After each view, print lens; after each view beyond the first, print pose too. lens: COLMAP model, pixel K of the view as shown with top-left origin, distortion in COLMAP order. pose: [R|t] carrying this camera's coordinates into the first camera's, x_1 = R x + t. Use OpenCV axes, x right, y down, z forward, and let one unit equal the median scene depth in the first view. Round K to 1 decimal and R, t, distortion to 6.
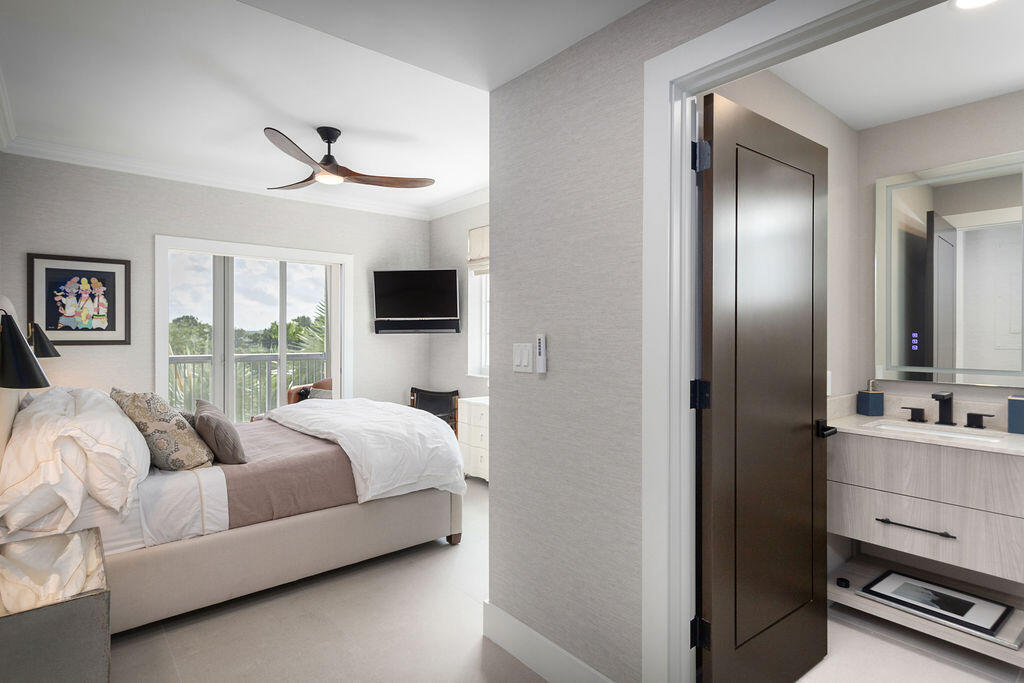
lens RADIAL K [[551.1, 0, 509.5], [0, 551.1, 339.2], [0, 0, 1]] dist [0.001791, 0.000211]
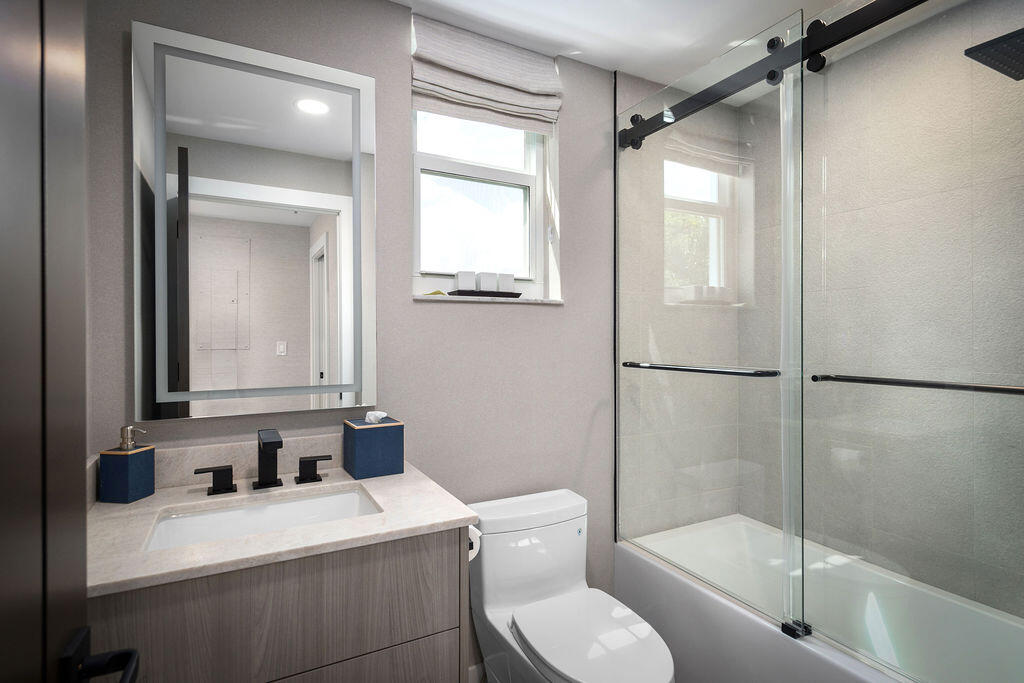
lens RADIAL K [[510.0, 0, 510.7], [0, 510.0, 340.0], [0, 0, 1]] dist [-0.002314, -0.000181]
pose [[0.184685, -0.001453, 0.982797, 0.318717], [0.004320, 0.999990, 0.000666, 0.002393], [-0.982788, 0.004123, 0.184689, 0.660739]]
